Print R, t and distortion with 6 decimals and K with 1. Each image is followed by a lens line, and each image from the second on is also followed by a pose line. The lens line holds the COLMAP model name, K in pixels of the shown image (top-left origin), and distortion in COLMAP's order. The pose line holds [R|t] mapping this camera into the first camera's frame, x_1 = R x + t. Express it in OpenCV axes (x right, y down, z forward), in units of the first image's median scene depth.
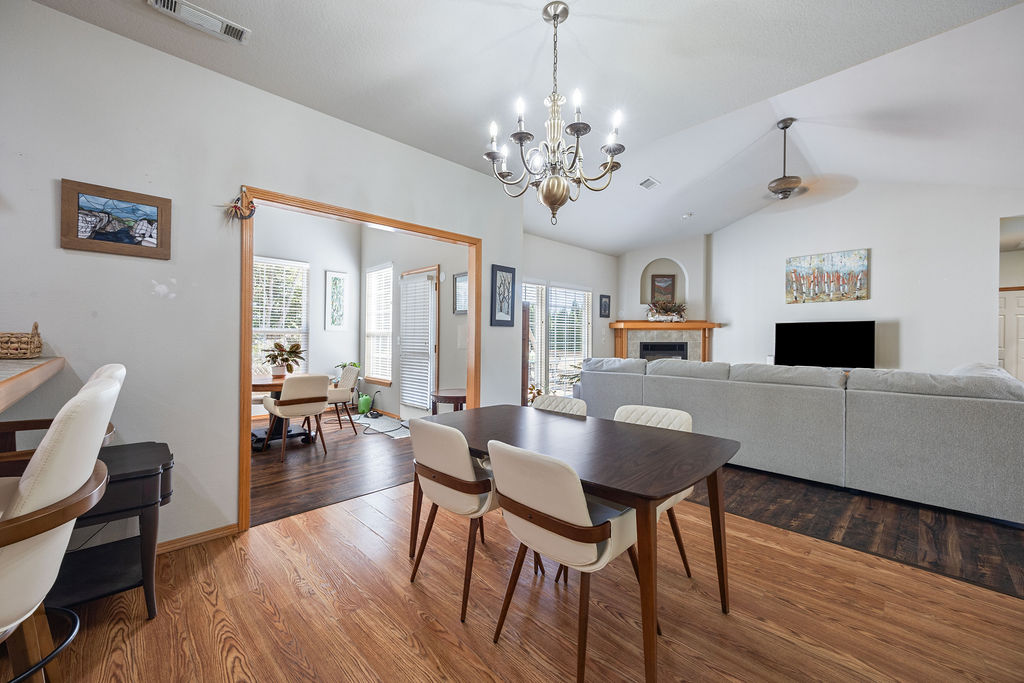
lens RADIAL K [[399.0, 0, 514.5], [0, 399.0, 337.3], [0, 0, 1]] dist [0.000691, -0.000003]
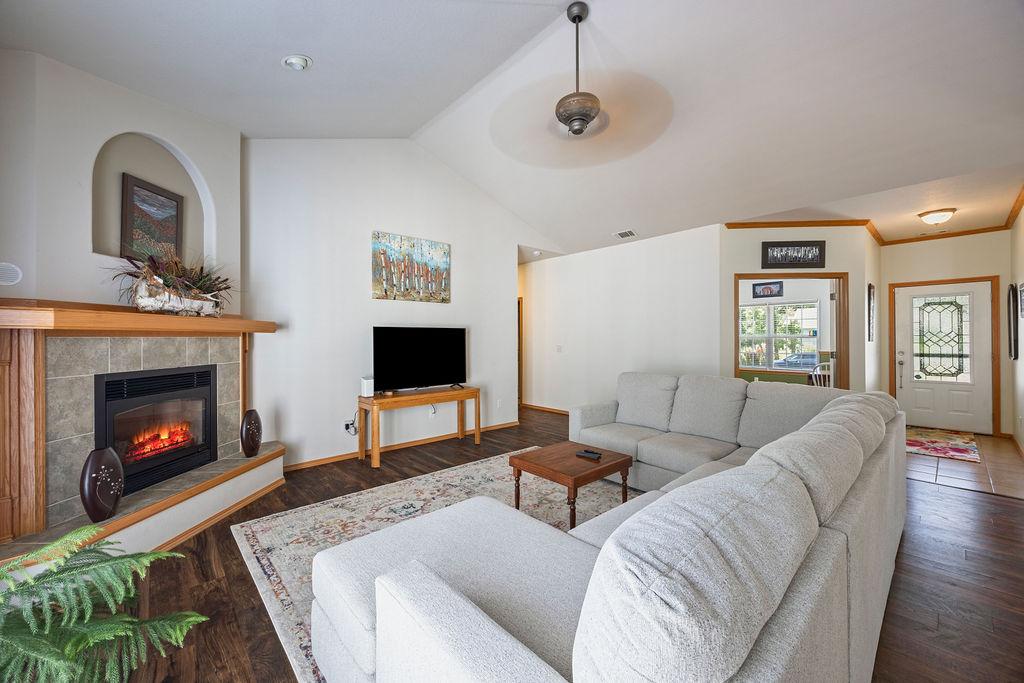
lens RADIAL K [[399.0, 0, 514.7], [0, 399.0, 340.2], [0, 0, 1]] dist [0.000691, -0.000003]
pose [[0.033068, -0.007346, 0.999426, 0.018418], [0.005251, 0.999960, 0.007176, -0.017311], [-0.999439, 0.005010, 0.033106, 0.750360]]
